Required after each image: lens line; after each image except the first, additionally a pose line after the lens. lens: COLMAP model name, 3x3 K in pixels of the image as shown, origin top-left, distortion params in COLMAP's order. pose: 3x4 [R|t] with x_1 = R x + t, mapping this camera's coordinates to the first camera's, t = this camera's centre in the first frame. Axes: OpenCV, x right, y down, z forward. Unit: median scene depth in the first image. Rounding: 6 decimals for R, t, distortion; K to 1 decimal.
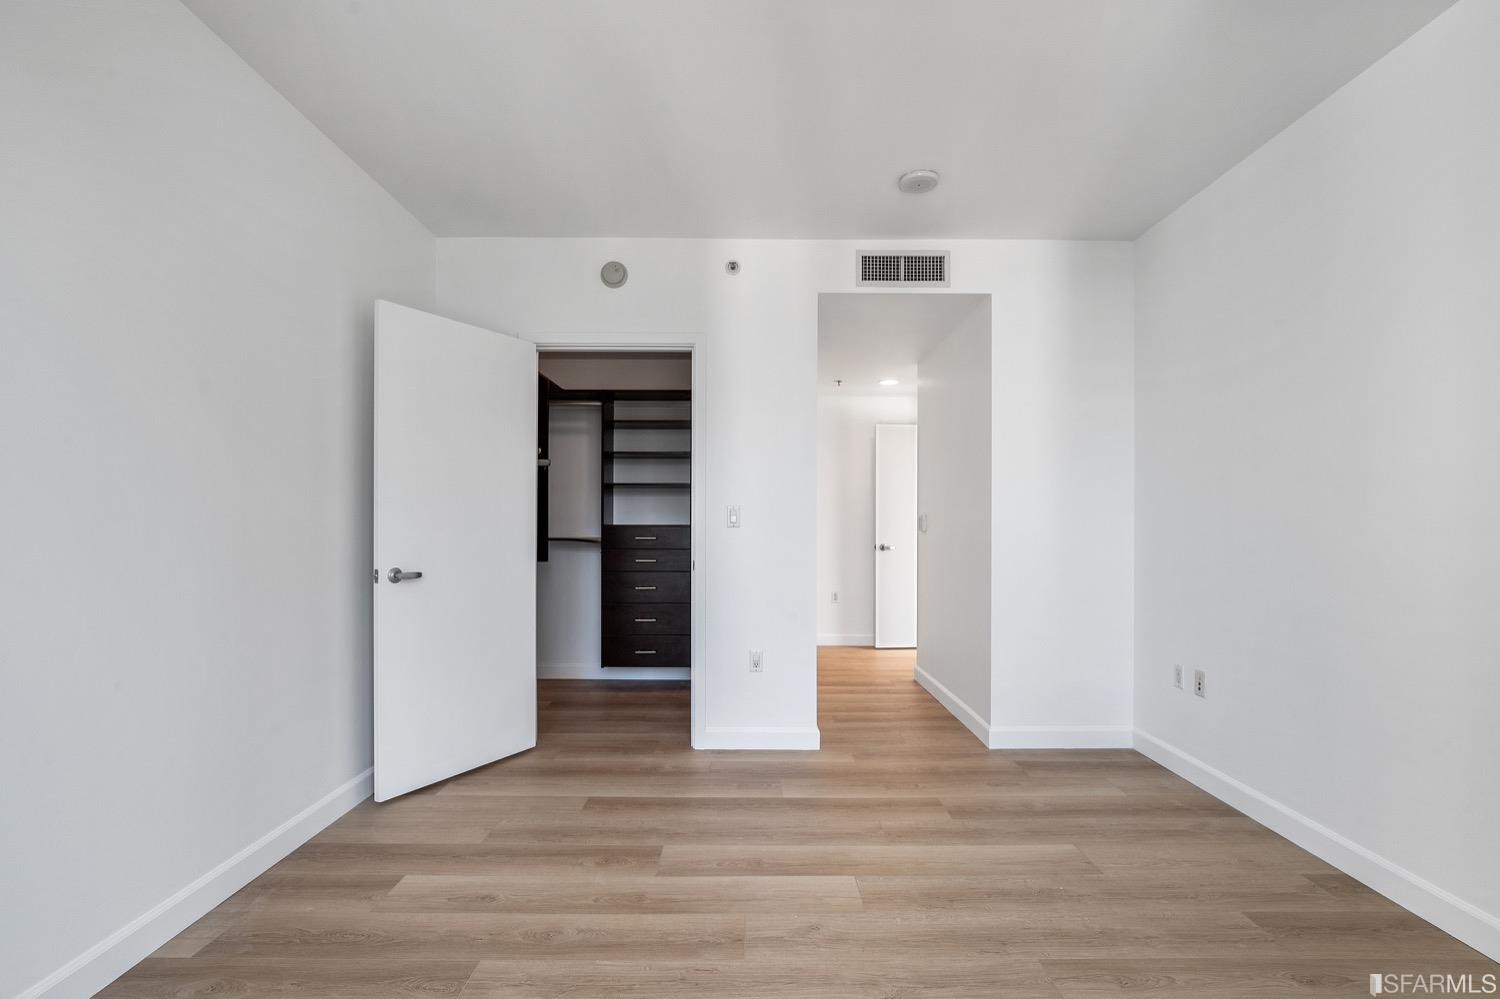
lens RADIAL K [[691.4, 0, 751.4], [0, 691.4, 516.2], [0, 0, 1]] dist [-0.032120, 0.010498]
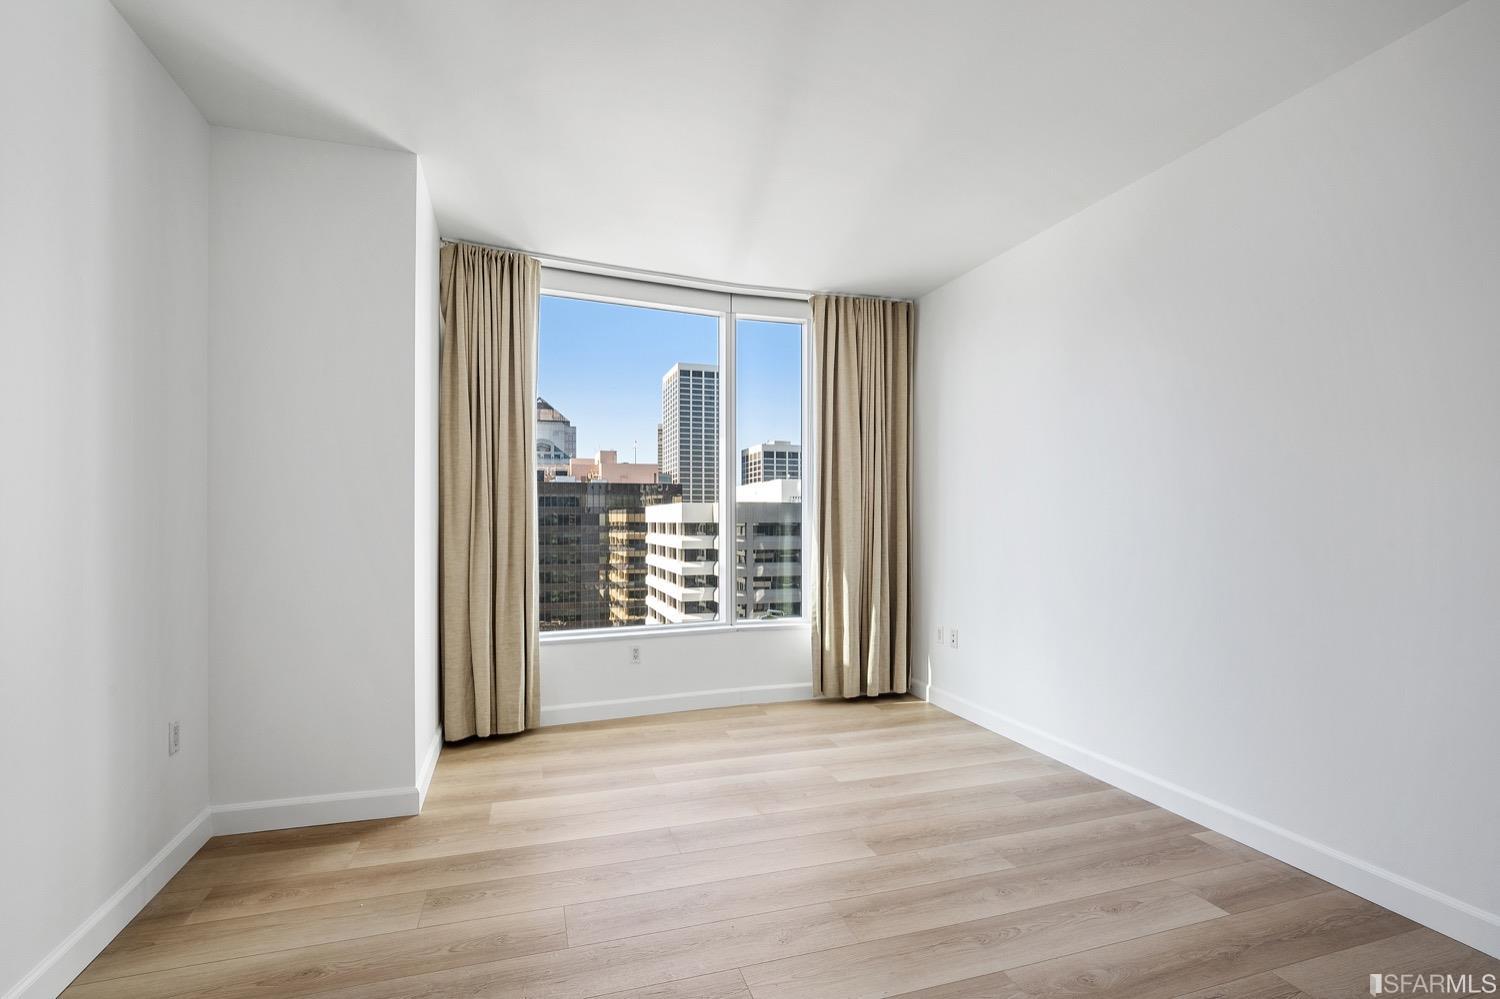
lens RADIAL K [[694.5, 0, 750.7], [0, 694.5, 509.1], [0, 0, 1]] dist [-0.023004, 0.001185]
pose [[-0.952667, -0.006831, -0.303940, 0.292673], [-0.000404, 0.999775, -0.021203, 0.002864], [0.304017, -0.020076, -0.952455, 1.279169]]
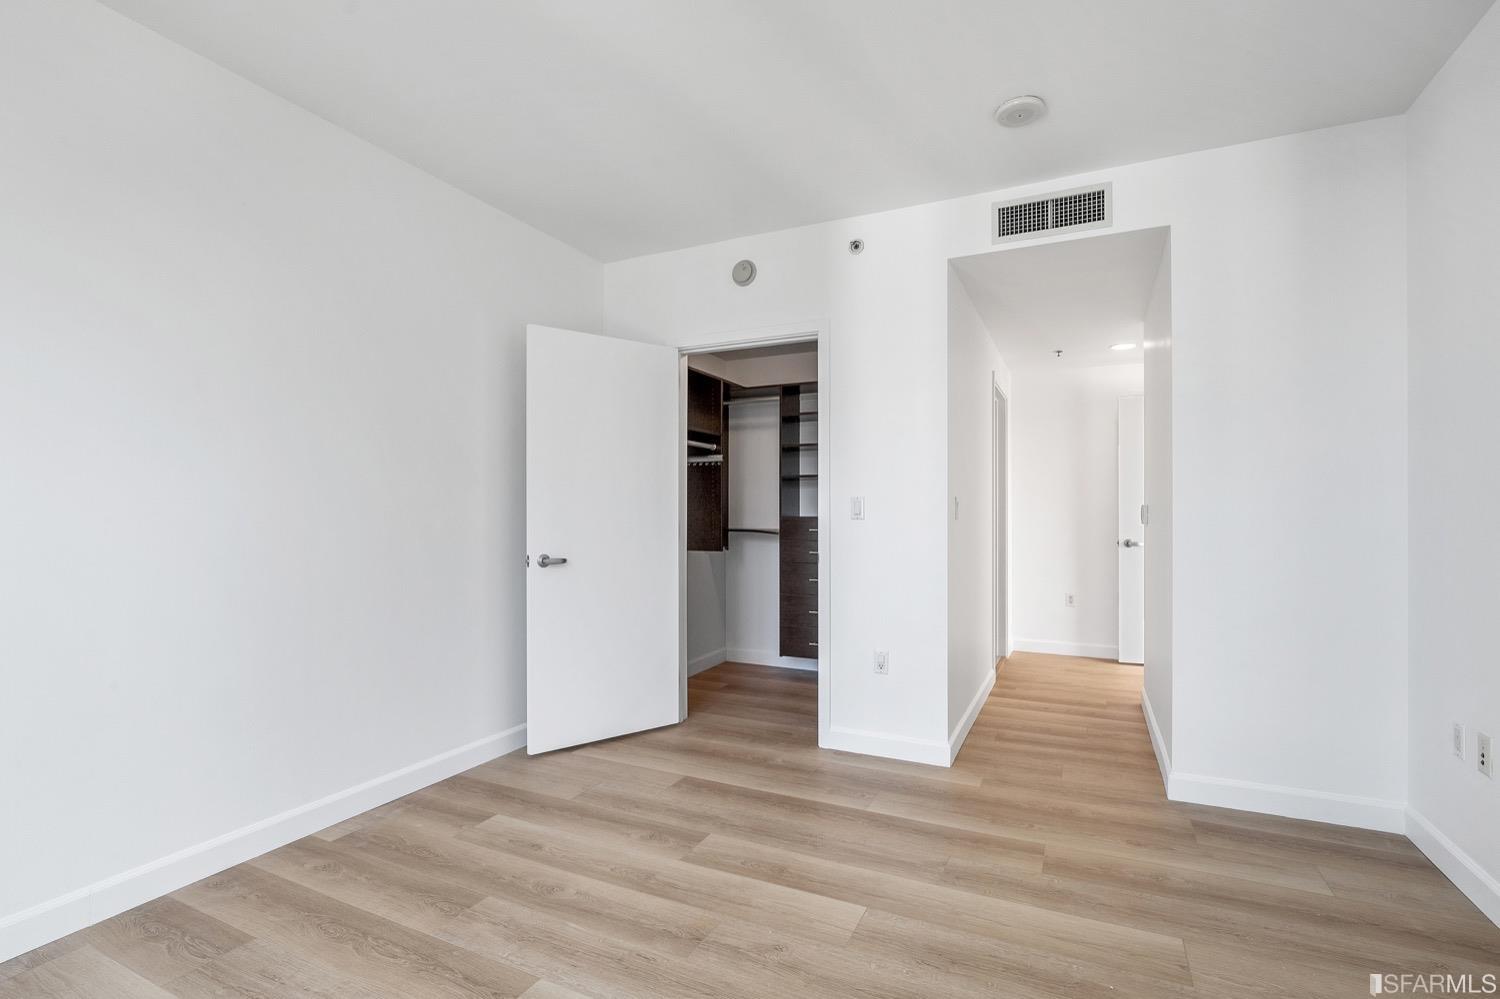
lens RADIAL K [[694.5, 0, 750.7], [0, 694.5, 509.1], [0, 0, 1]] dist [-0.023004, 0.001185]
pose [[0.898449, -0.004919, -0.439050, 0.314112], [0.006137, 0.999980, 0.001355, -0.001041], [0.439035, -0.003912, 0.898462, 0.091964]]
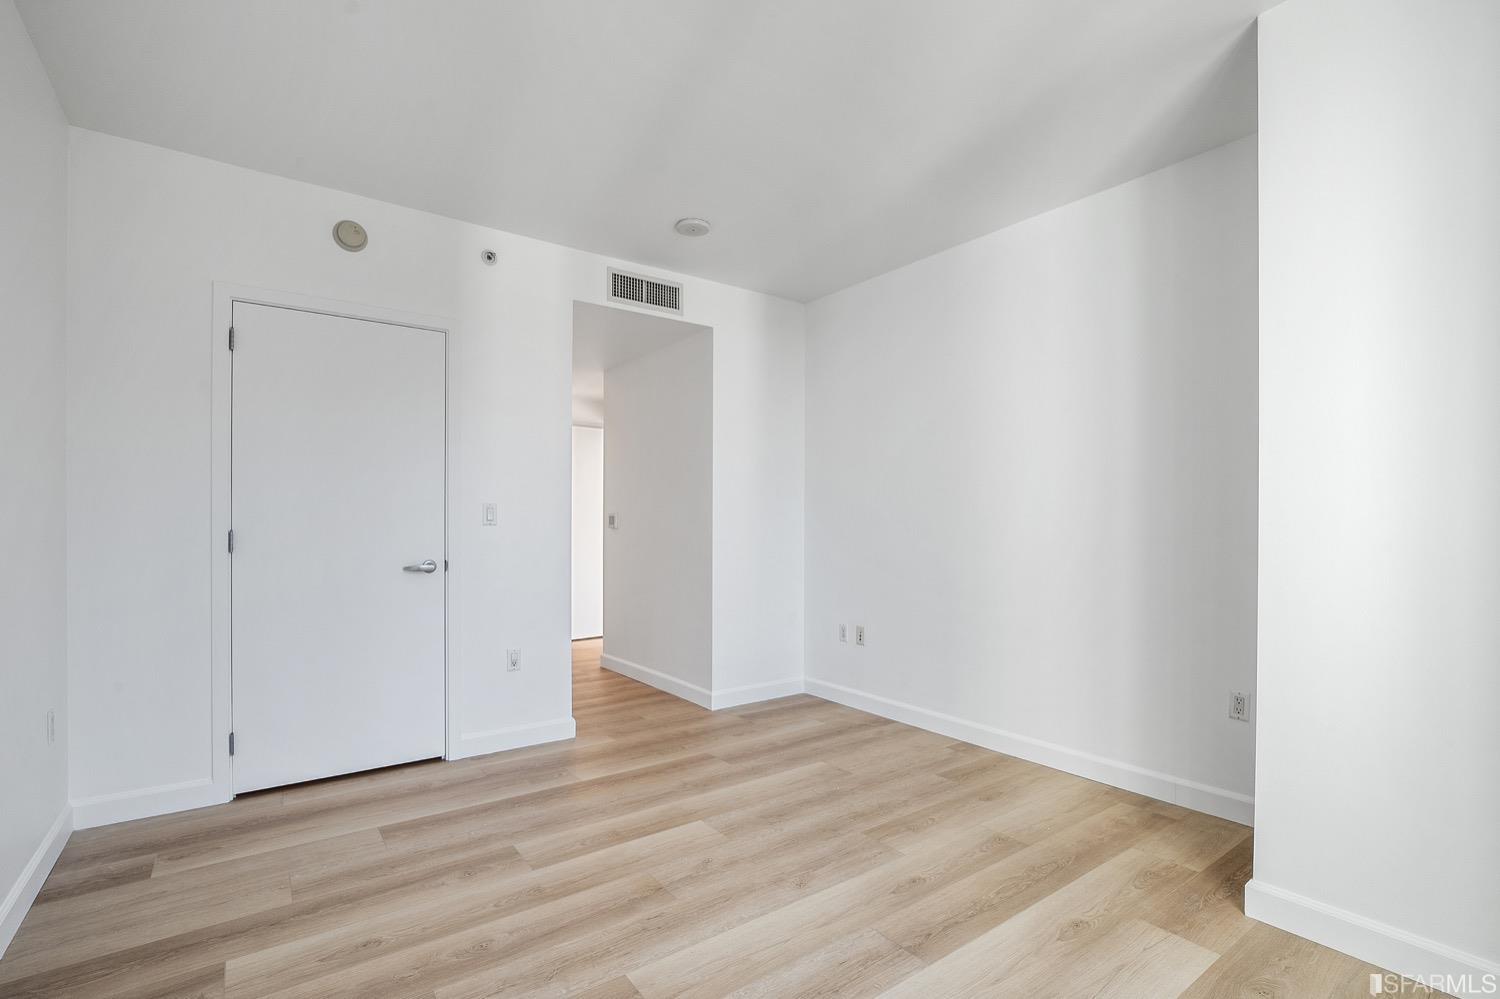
lens RADIAL K [[690.5, 0, 751.1], [0, 690.5, 521.9], [0, 0, 1]] dist [-0.024871, 0.000155]
pose [[0.807380, -0.003502, 0.590021, -0.362269], [-0.003877, 0.999929, 0.011239, -0.002210], [-0.590018, -0.011362, 0.807310, -0.001535]]
